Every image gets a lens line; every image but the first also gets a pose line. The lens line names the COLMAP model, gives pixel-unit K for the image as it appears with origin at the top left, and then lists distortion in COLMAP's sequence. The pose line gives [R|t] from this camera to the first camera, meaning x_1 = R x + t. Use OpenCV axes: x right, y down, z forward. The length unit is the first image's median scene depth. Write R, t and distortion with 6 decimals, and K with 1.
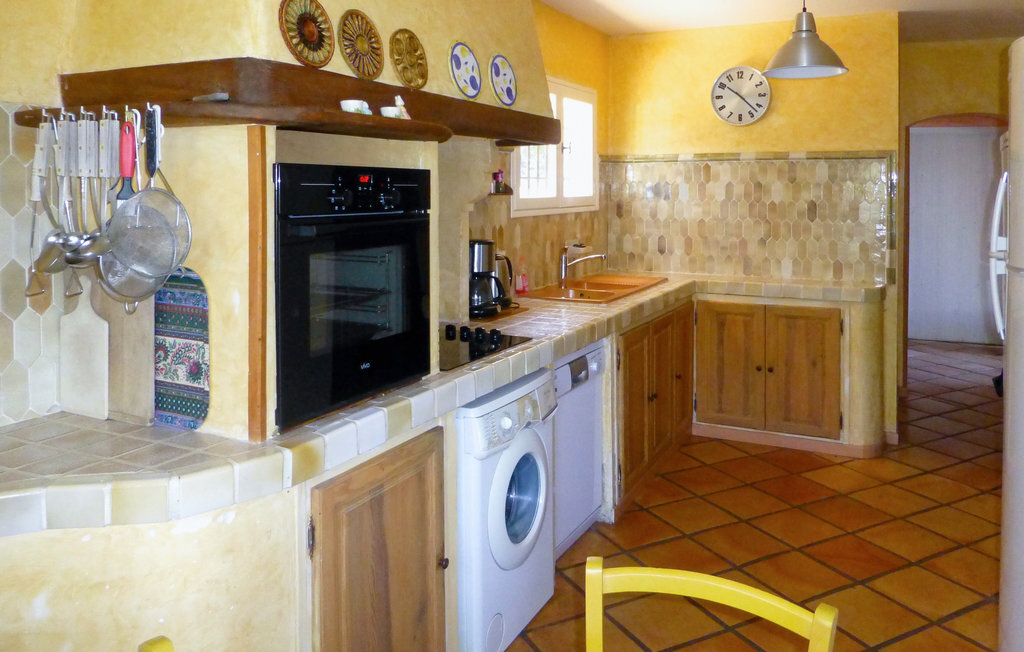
lens RADIAL K [[797.6, 0, 496.9], [0, 797.6, 292.5], [0, 0, 1]] dist [0.000376, -0.000271]
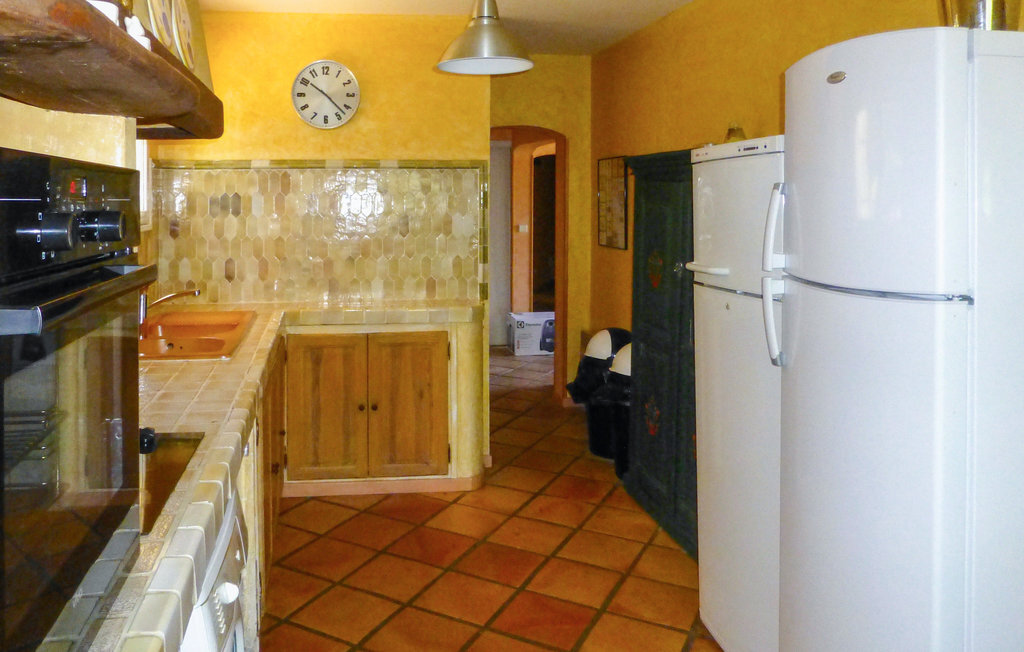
lens RADIAL K [[888.9, 0, 511.8], [0, 888.9, 248.6], [0, 0, 1]] dist [0.002921, -0.001019]
pose [[0.841098, -0.034782, 0.539764, -0.049569], [0.075791, 0.995664, -0.053943, -0.012135], [-0.535547, 0.086280, 0.840086, 0.091111]]
